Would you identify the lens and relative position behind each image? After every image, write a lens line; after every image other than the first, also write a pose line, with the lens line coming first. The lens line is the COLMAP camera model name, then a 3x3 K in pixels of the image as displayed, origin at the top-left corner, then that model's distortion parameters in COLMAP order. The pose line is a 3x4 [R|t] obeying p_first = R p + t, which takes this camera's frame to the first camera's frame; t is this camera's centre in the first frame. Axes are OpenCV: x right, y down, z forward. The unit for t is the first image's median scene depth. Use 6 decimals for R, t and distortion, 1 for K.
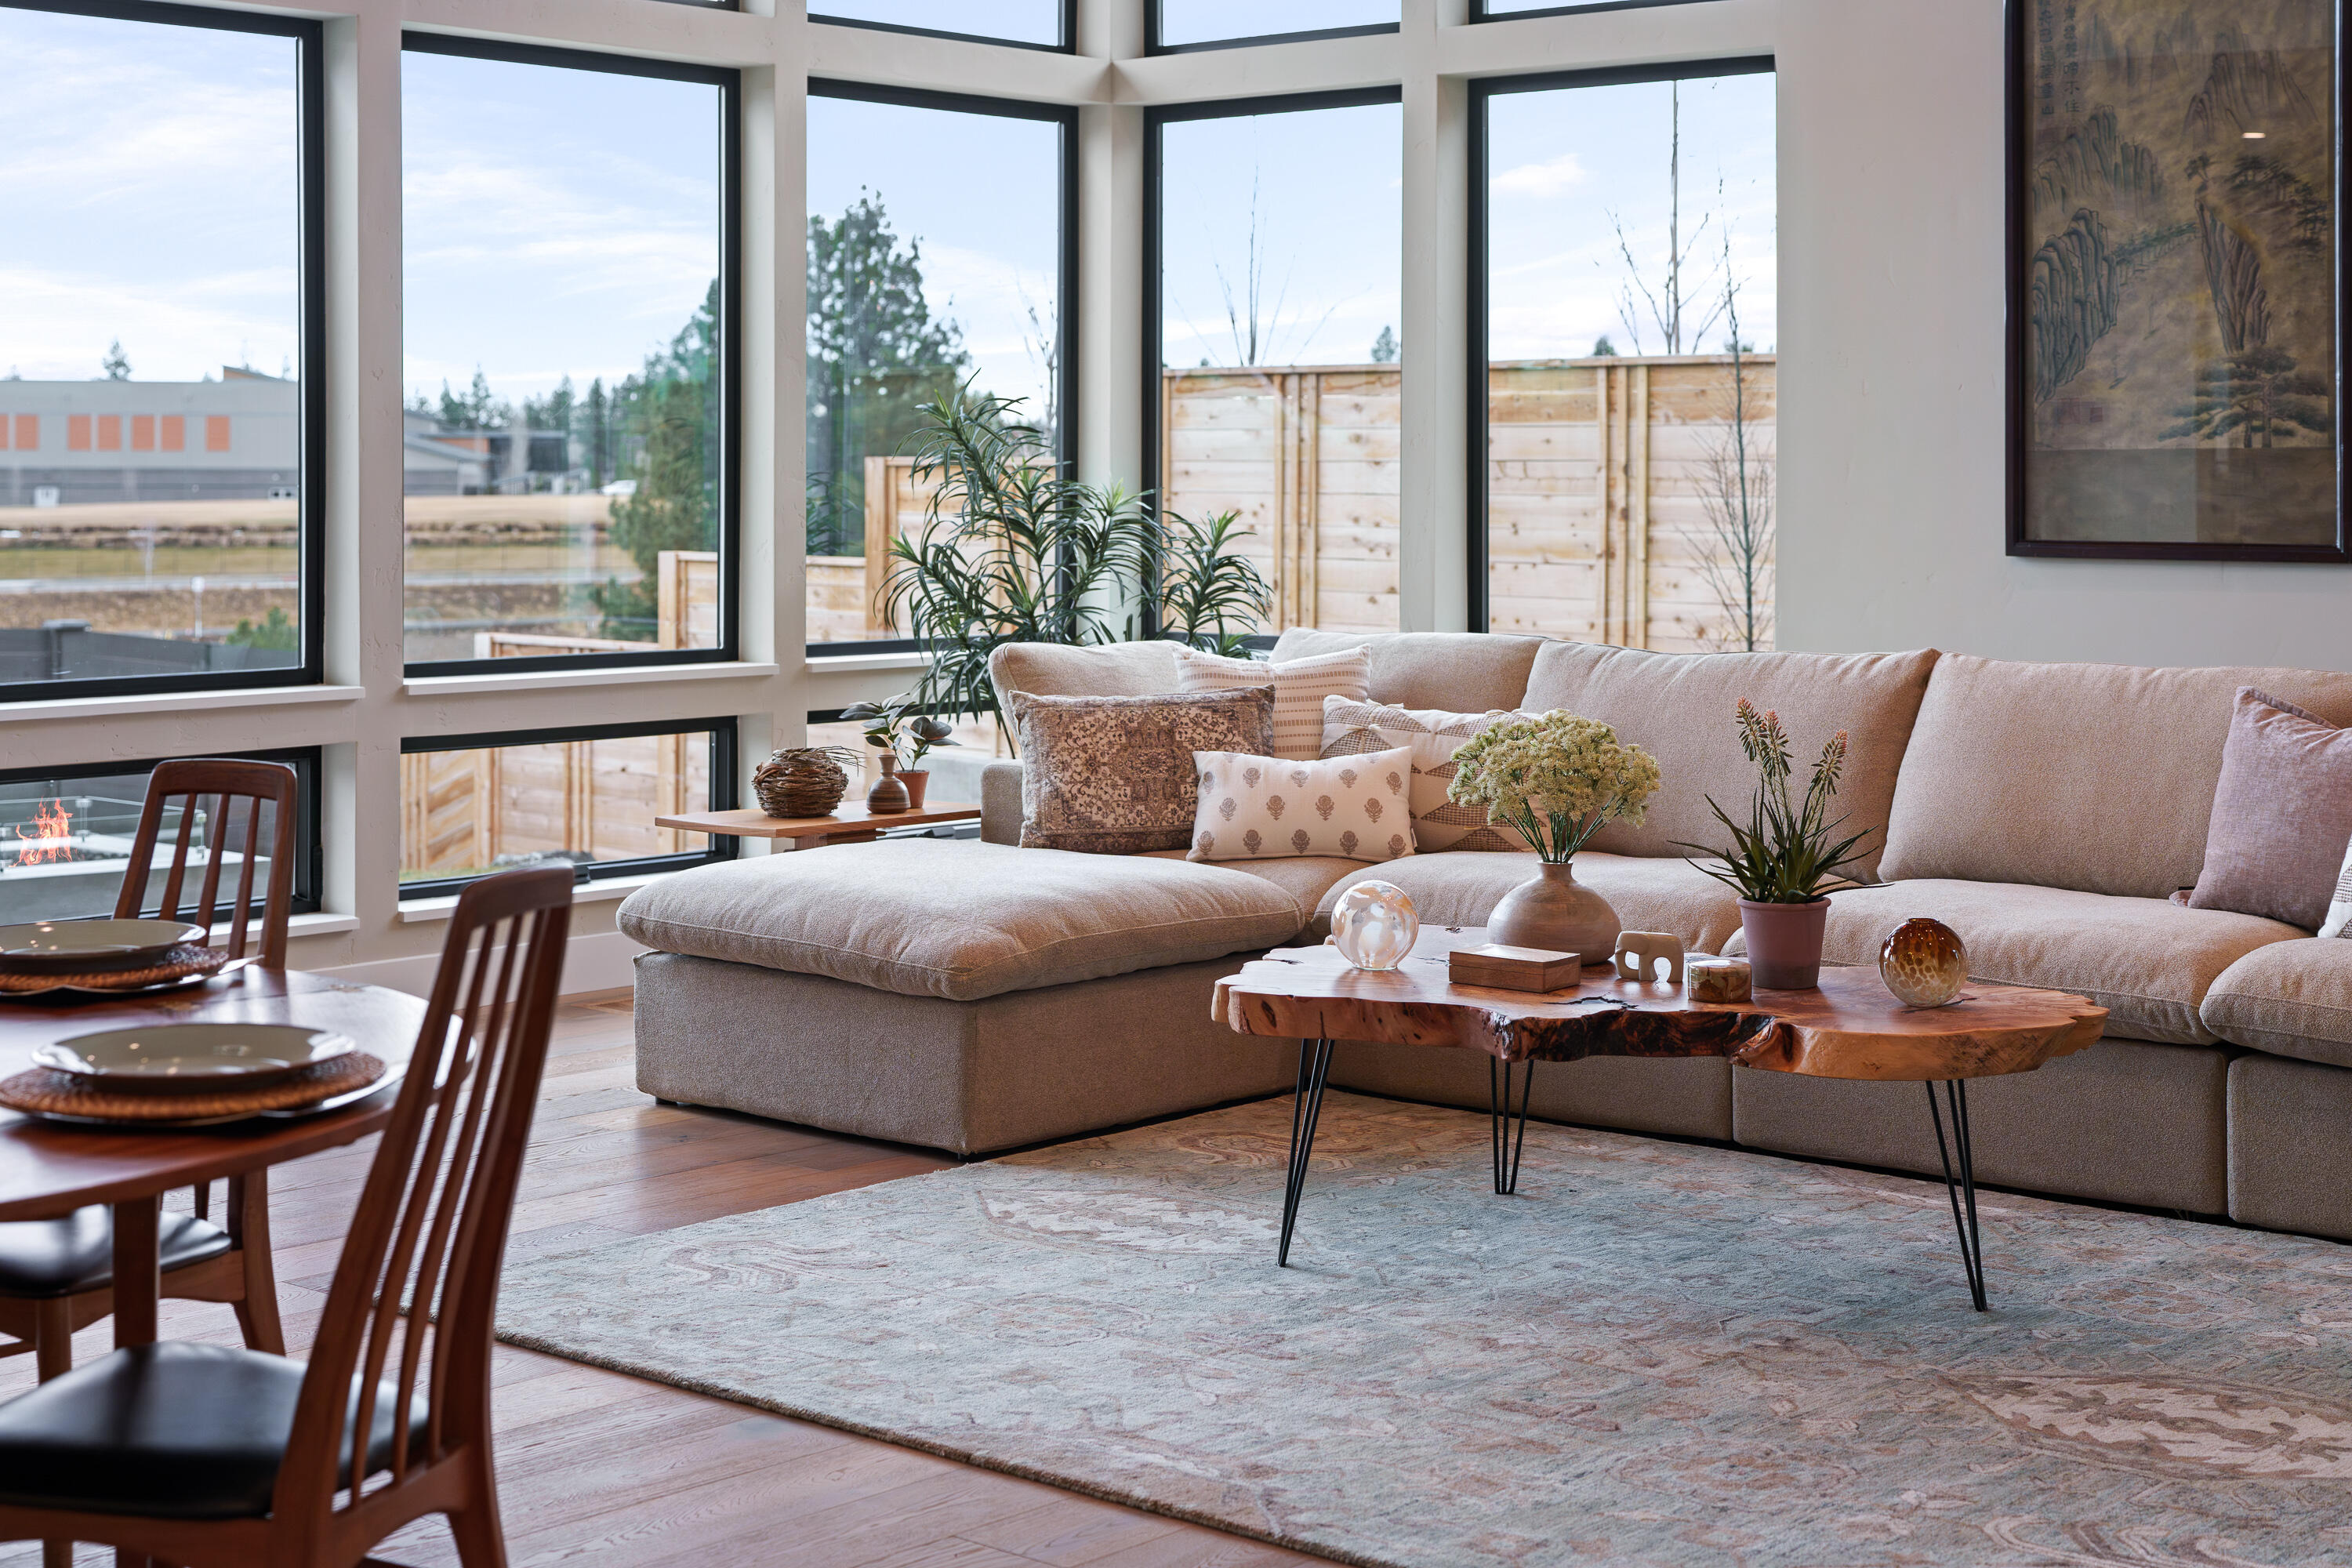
lens RADIAL K [[3499.8, 0, 1177.2], [0, 3499.8, 764.9], [0, 0, 1]] dist [-0.015626, 0.000000]
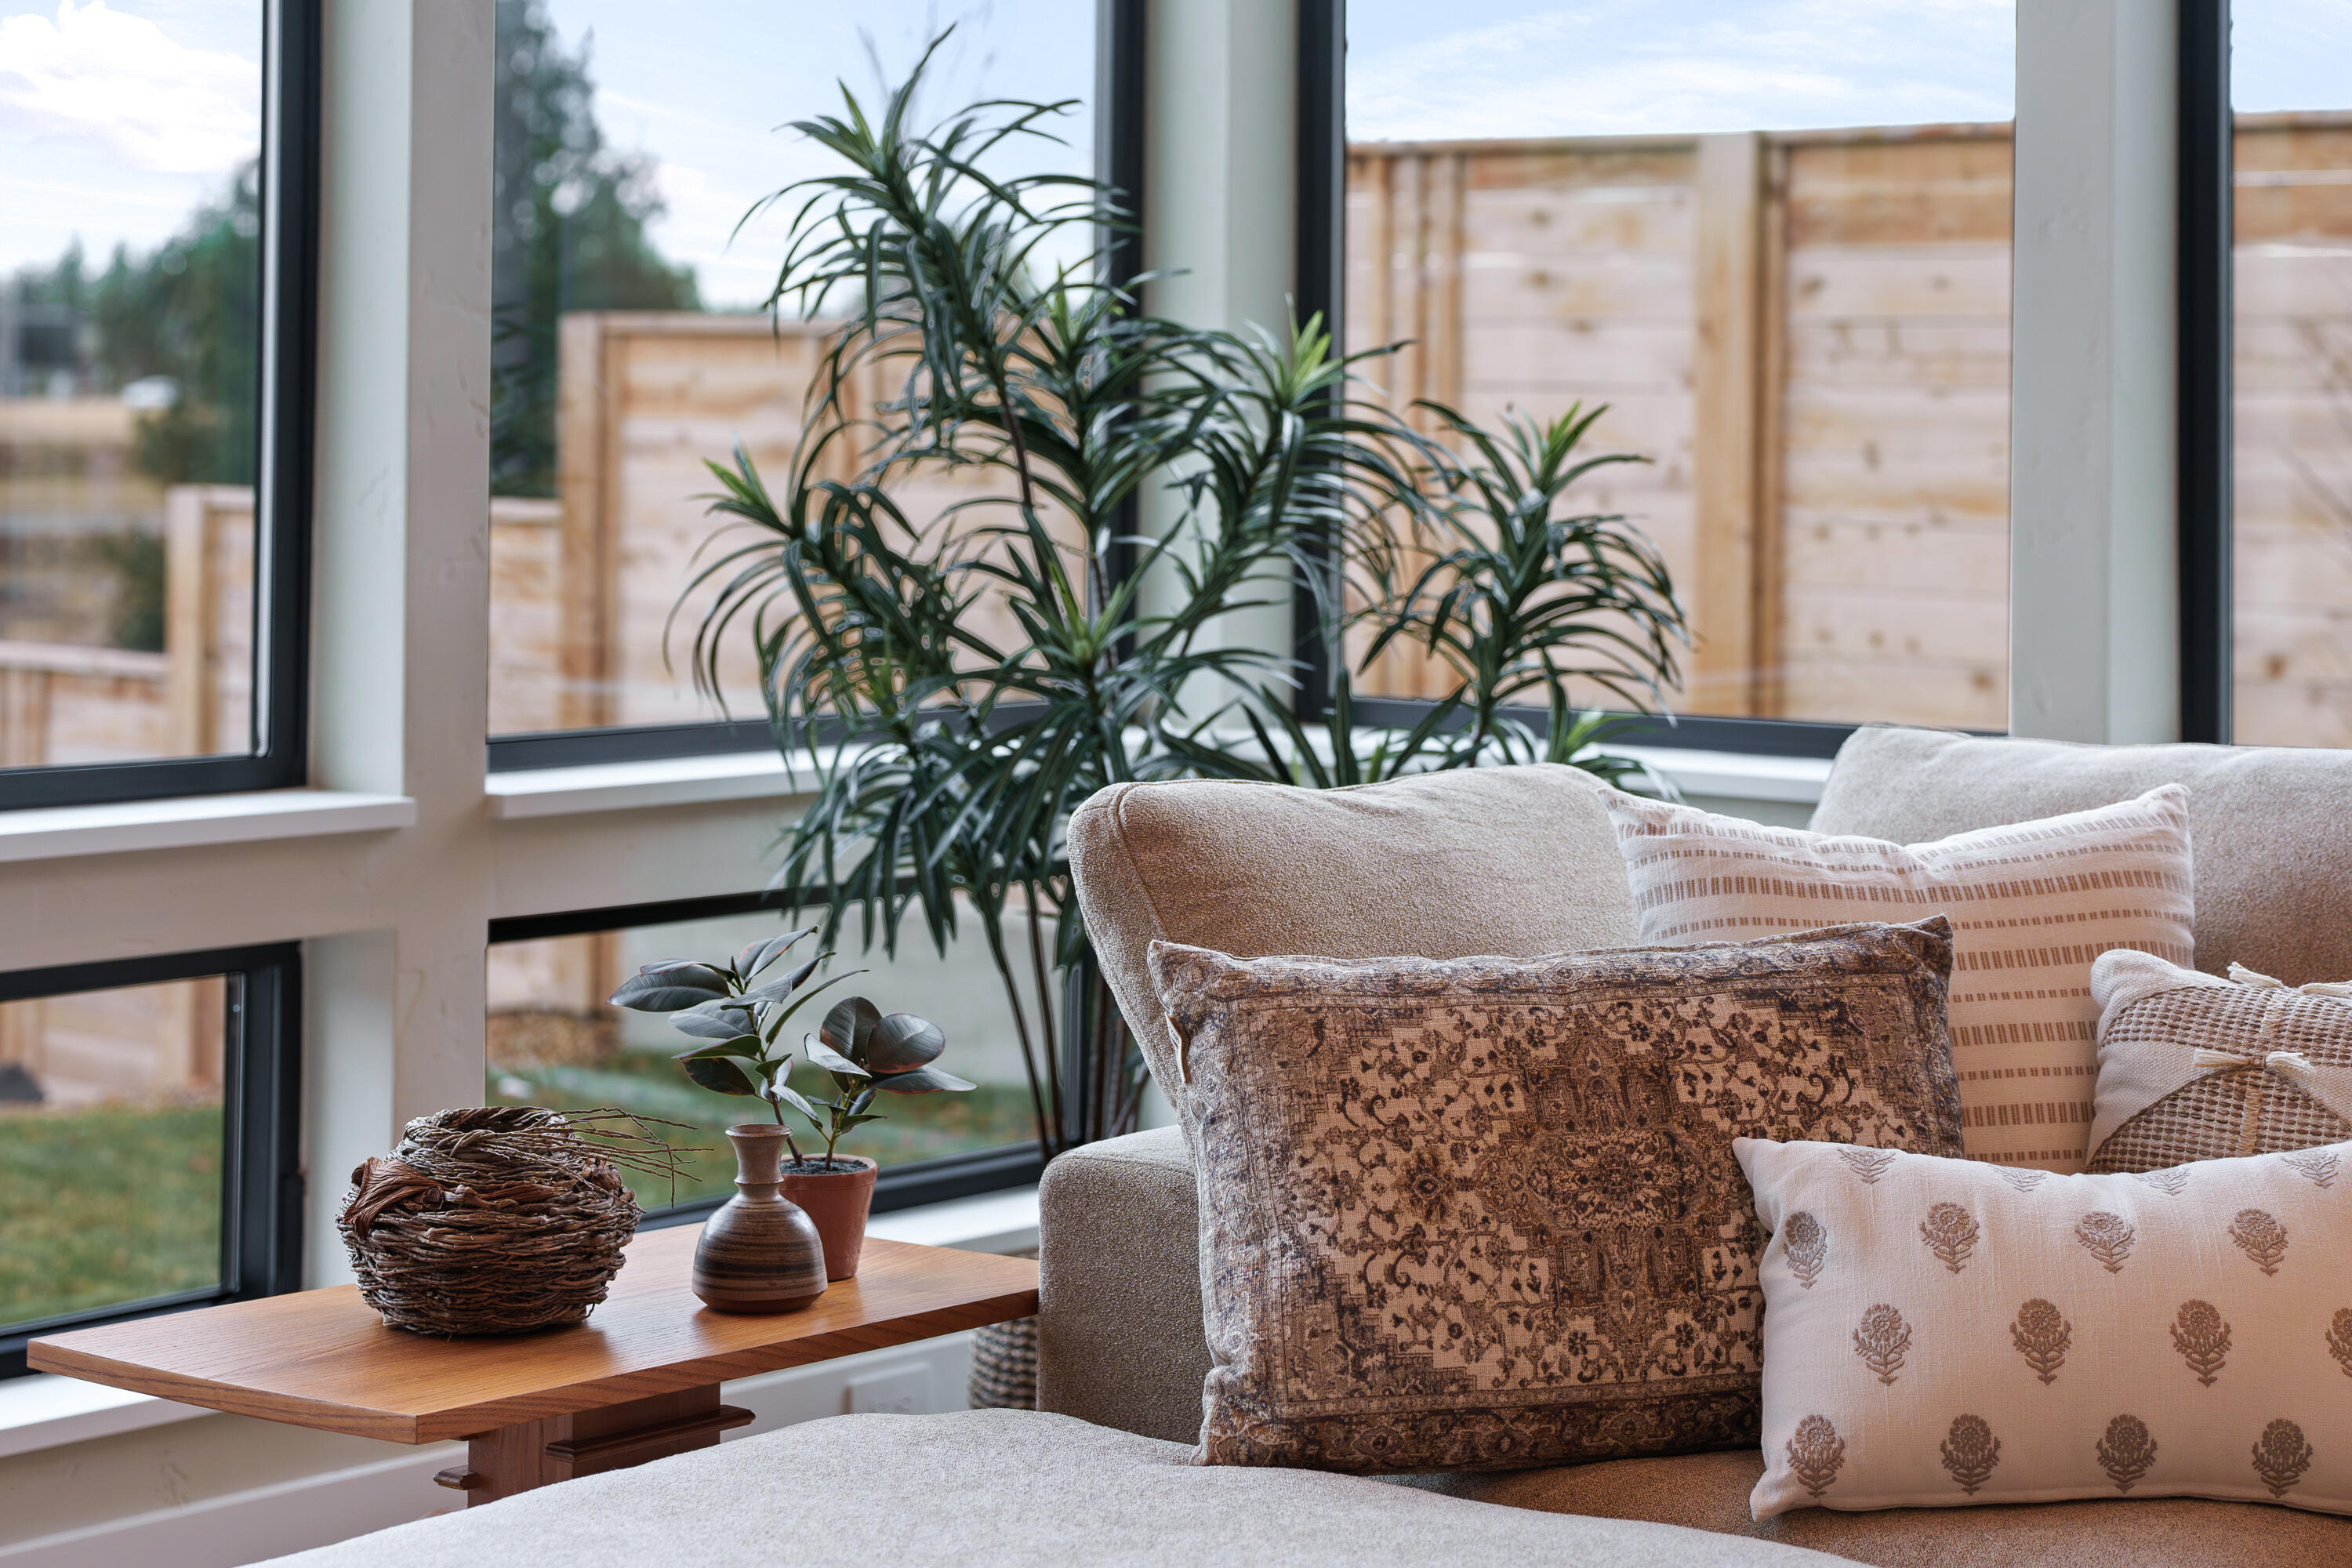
lens RADIAL K [[4830.9, 0, 1179.8], [0, 4830.9, 554.1], [0, 0, 1]] dist [0.055531, 0.000000]
pose [[0.998676, 0.005934, 0.051092, -0.066690], [-0.003493, 0.998854, -0.047728, -0.034744], [-0.051317, 0.047486, 0.997553, 0.543316]]
